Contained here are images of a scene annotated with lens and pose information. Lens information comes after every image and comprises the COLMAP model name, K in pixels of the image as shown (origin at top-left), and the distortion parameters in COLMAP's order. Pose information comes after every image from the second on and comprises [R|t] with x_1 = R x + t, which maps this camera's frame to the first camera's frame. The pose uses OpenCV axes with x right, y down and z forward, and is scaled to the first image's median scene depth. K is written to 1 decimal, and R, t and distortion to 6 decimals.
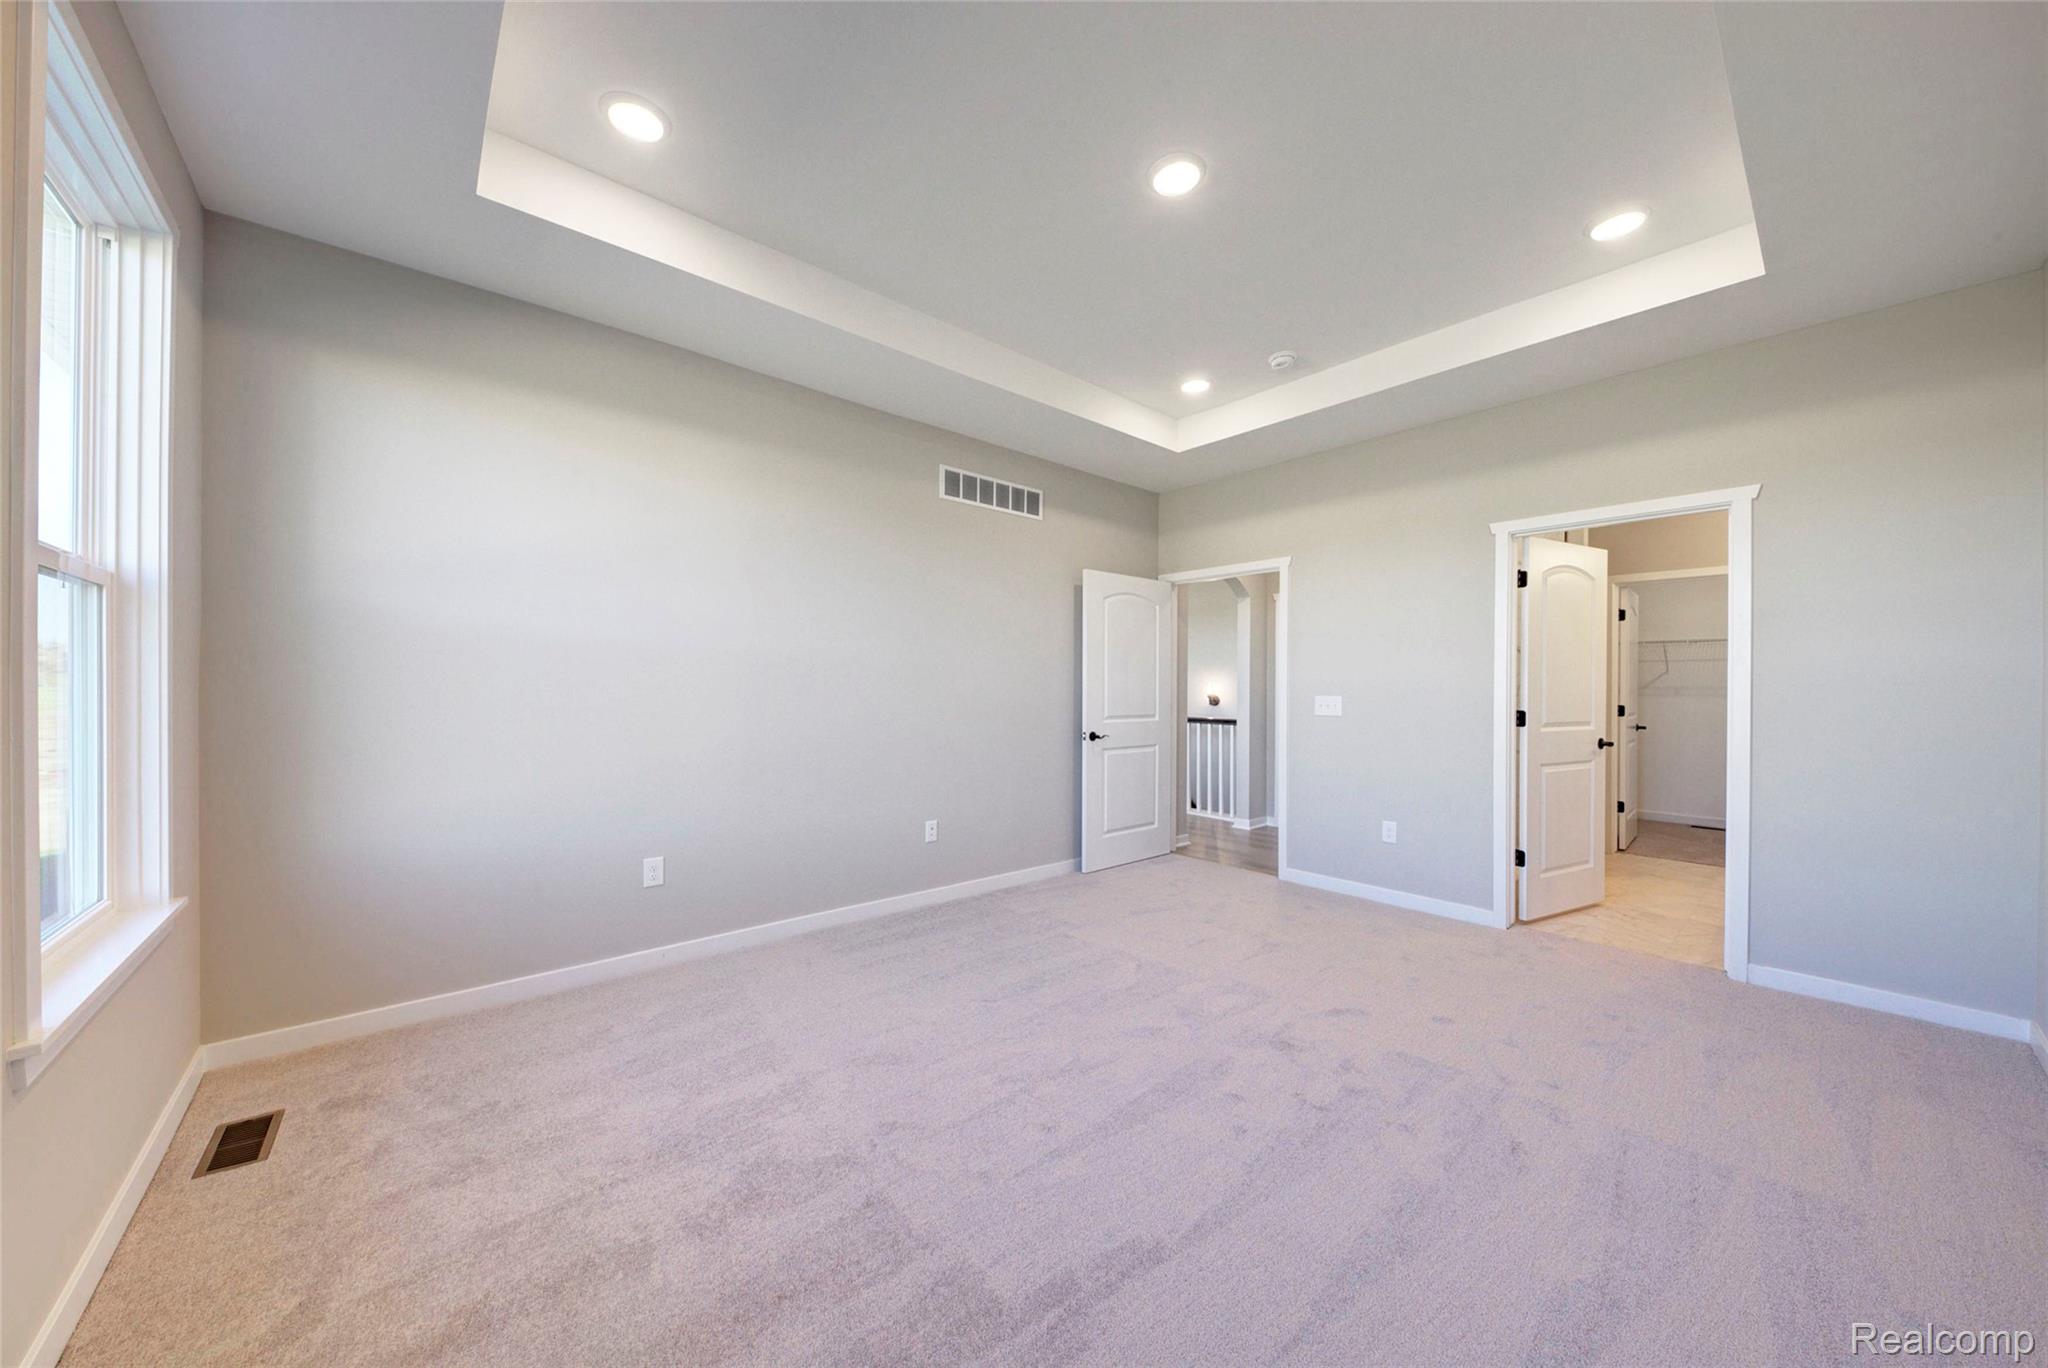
lens RADIAL K [[708.6, 0, 1018.9], [0, 708.6, 696.4], [0, 0, 1]] dist [0.008173, -0.005664]
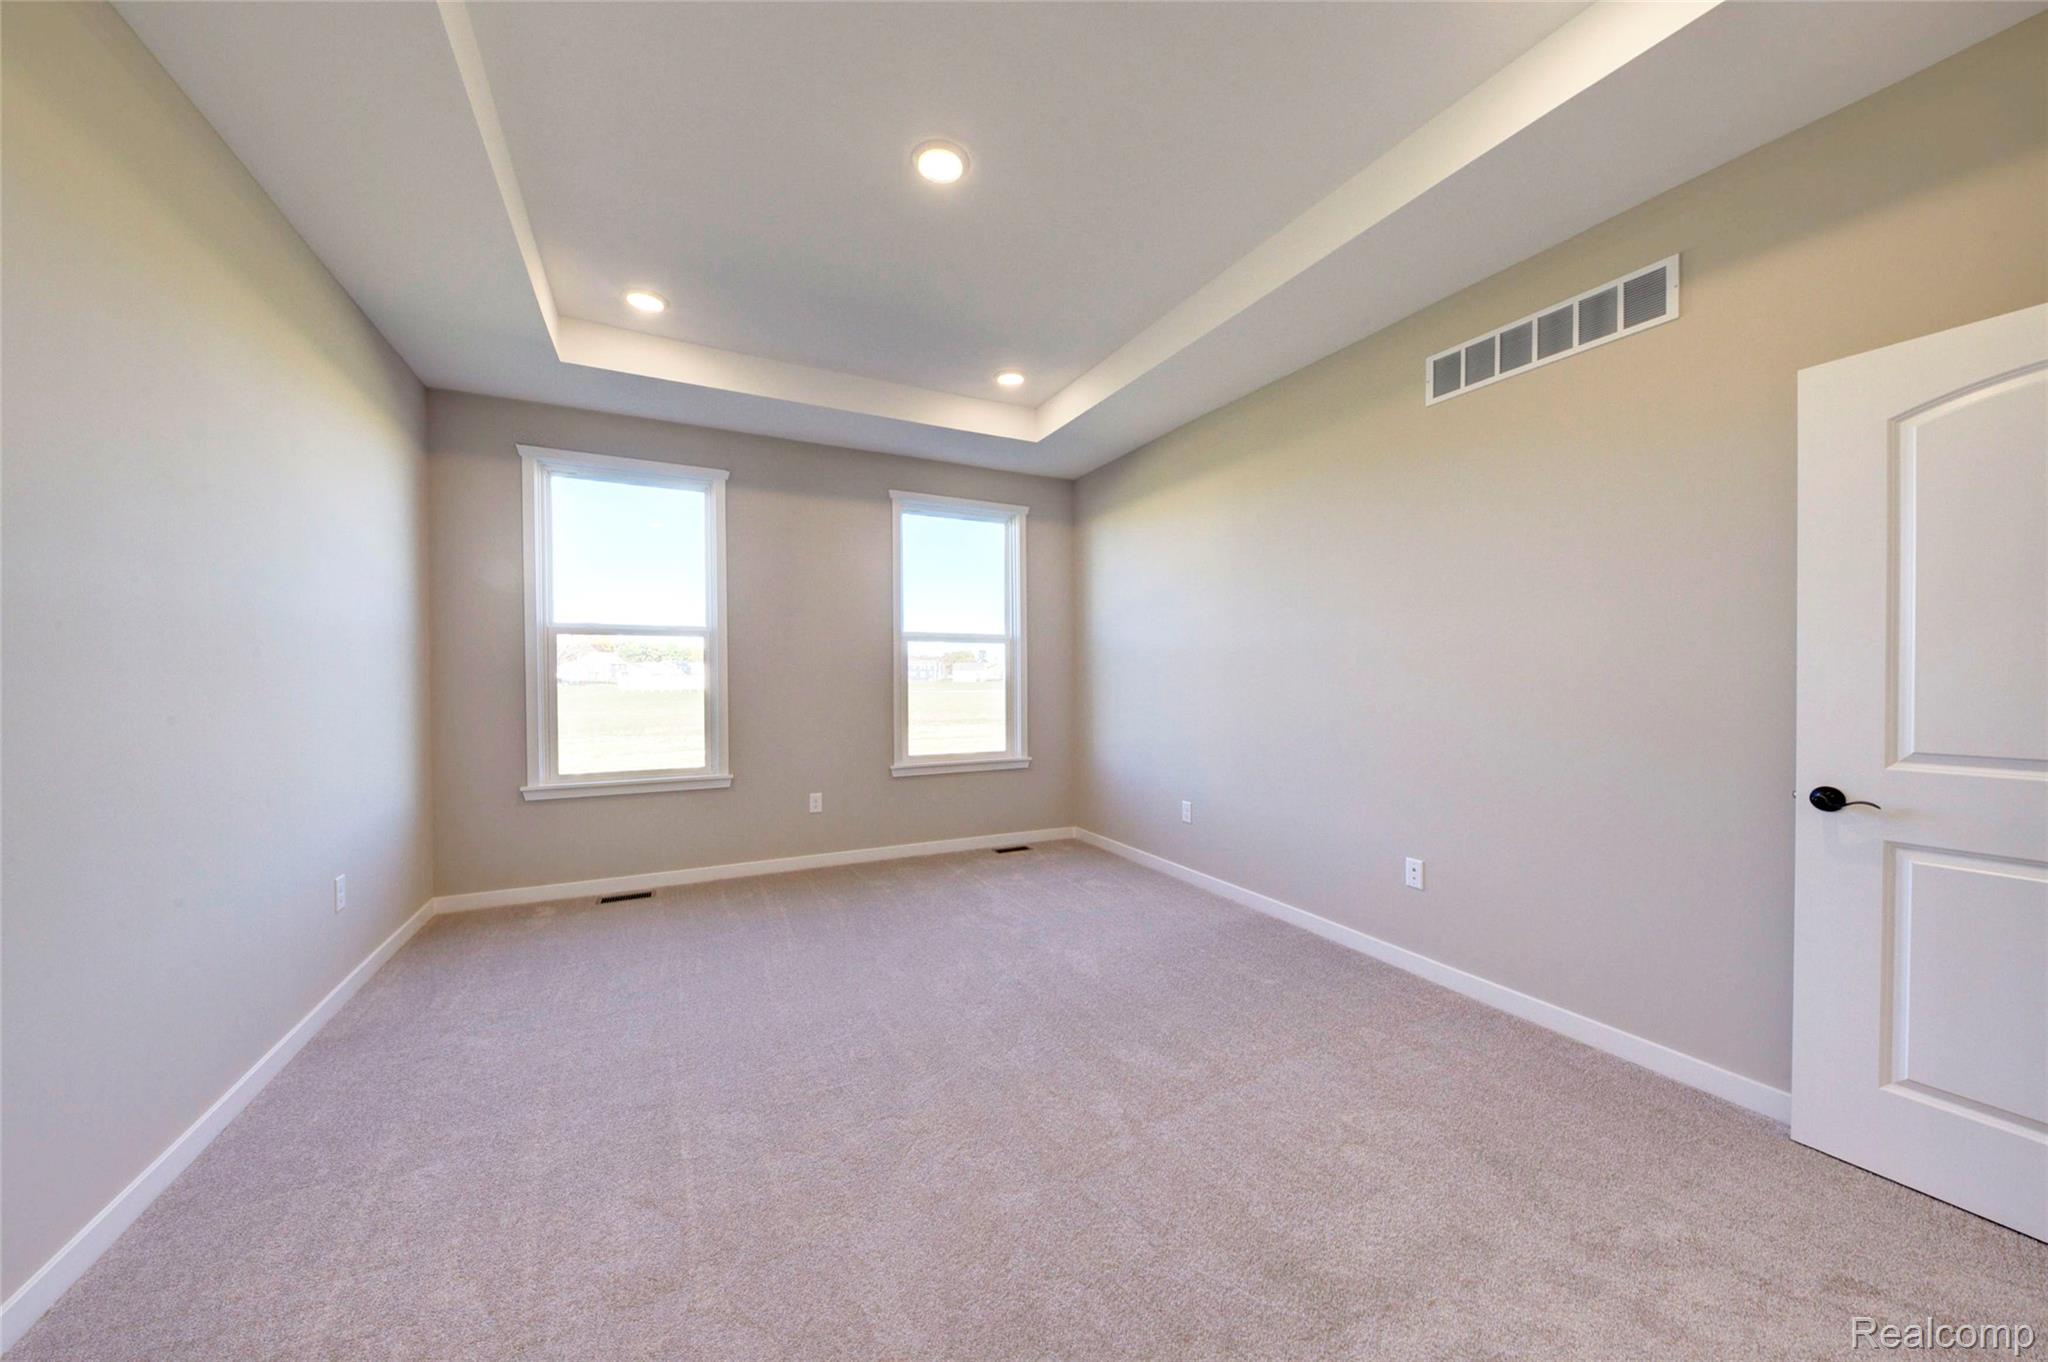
lens RADIAL K [[708.6, 0, 1022.7], [0, 708.6, 684.9], [0, 0, 1]] dist [0.008173, -0.005664]
pose [[-0.251182, 0.004908, -0.967927, 0.655685], [-0.011702, 0.999899, 0.008107, -0.003104], [0.967869, 0.013363, -0.251099, 0.766124]]
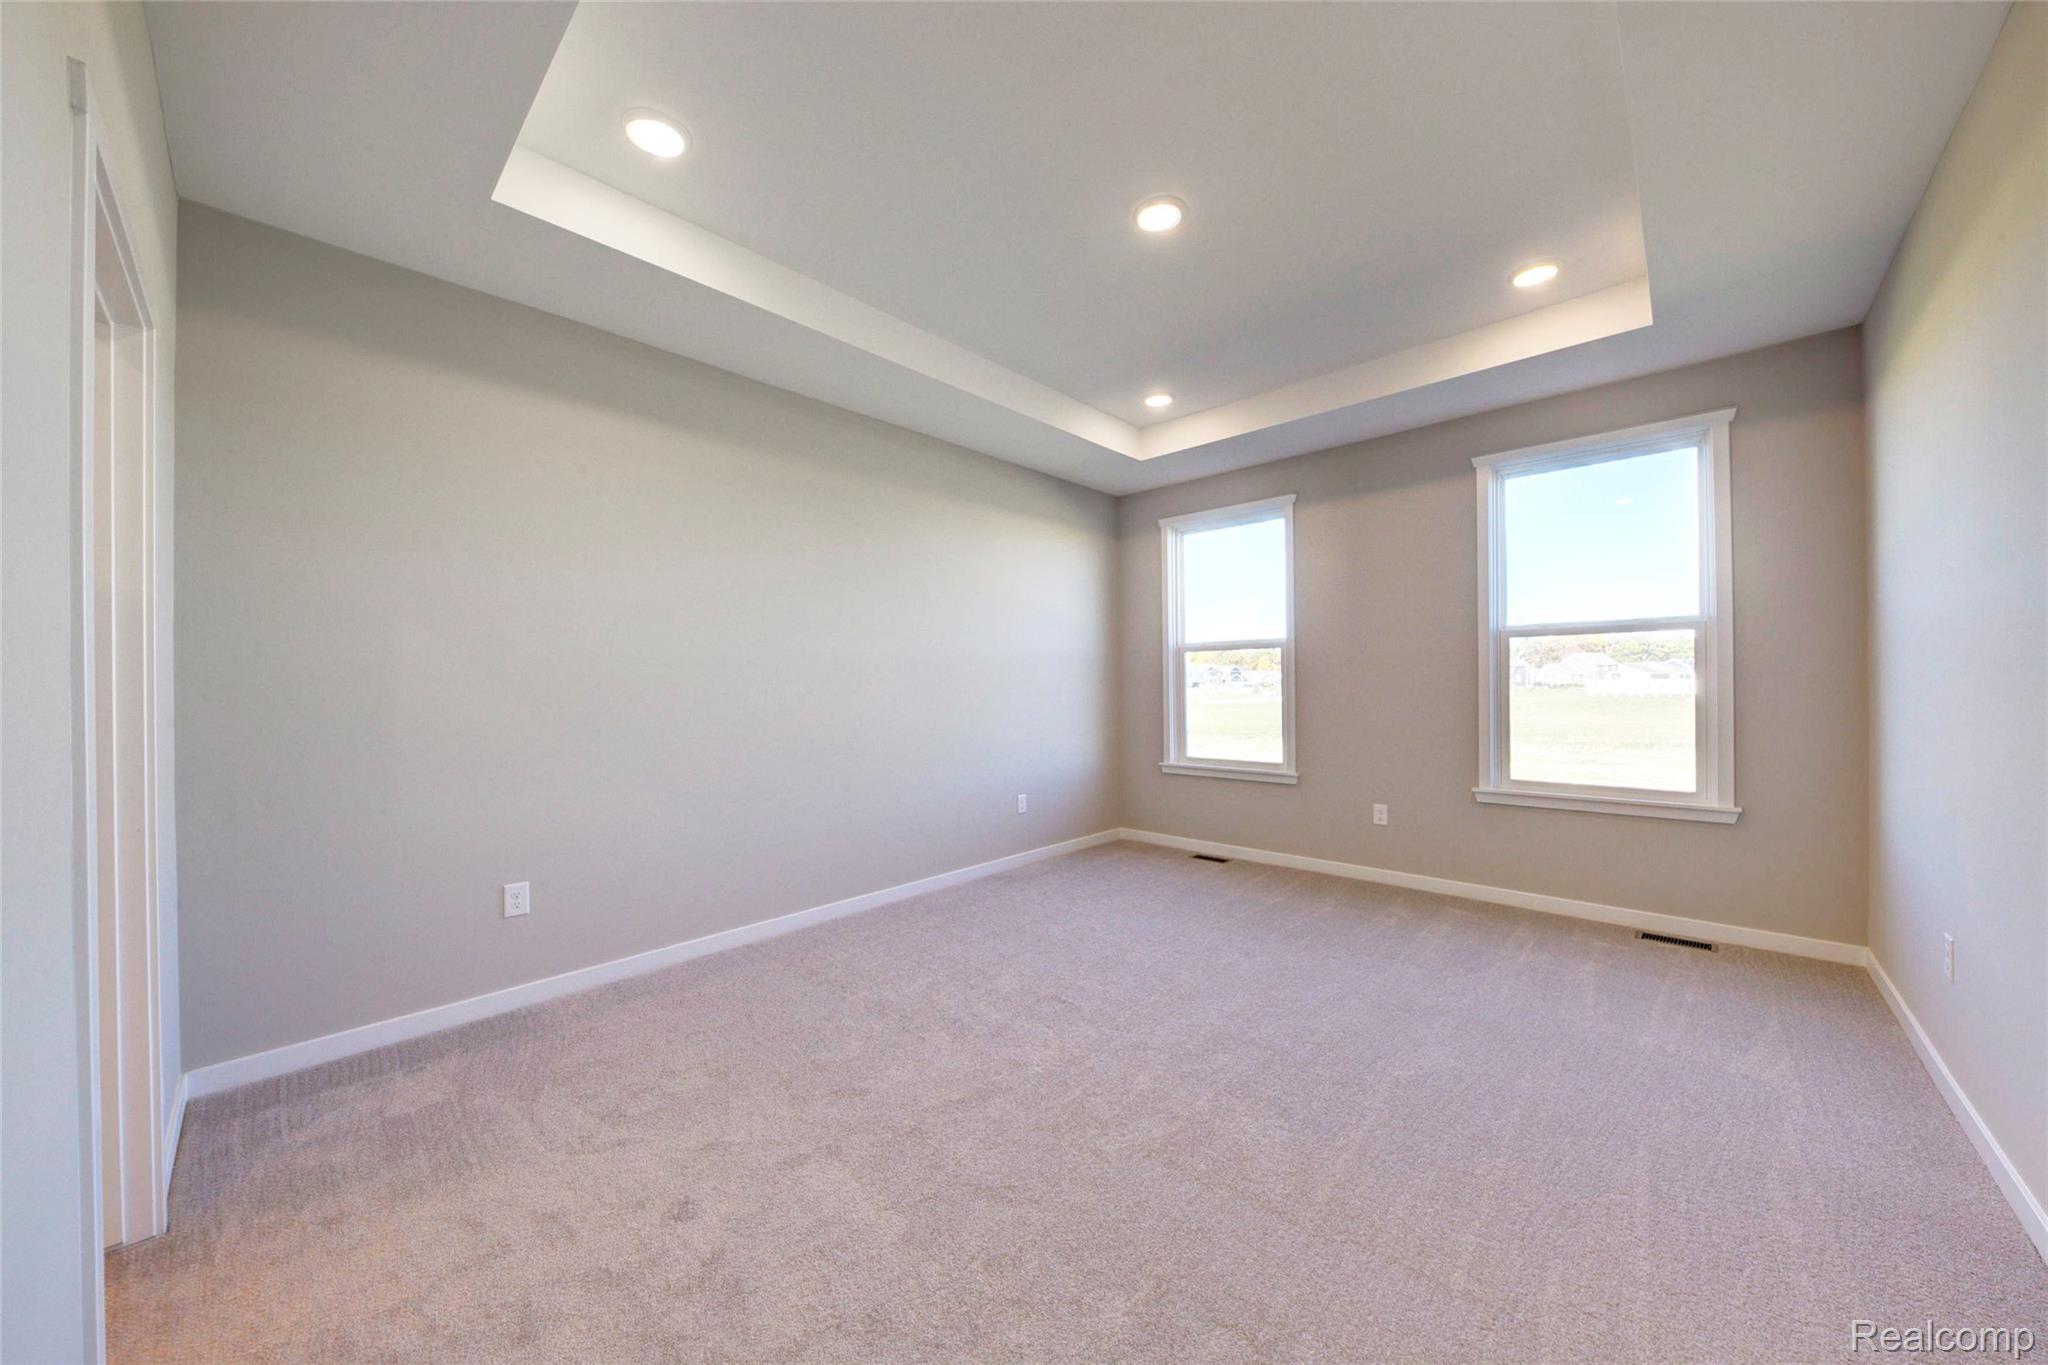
lens RADIAL K [[708.6, 0, 1020.4], [0, 708.6, 680.0], [0, 0, 1]] dist [0.008173, -0.005664]
pose [[-0.995440, 0.001550, -0.095377, 0.302854], [0.001204, 0.999992, 0.003683, -0.010227], [0.095382, 0.003551, -0.995434, 1.168983]]
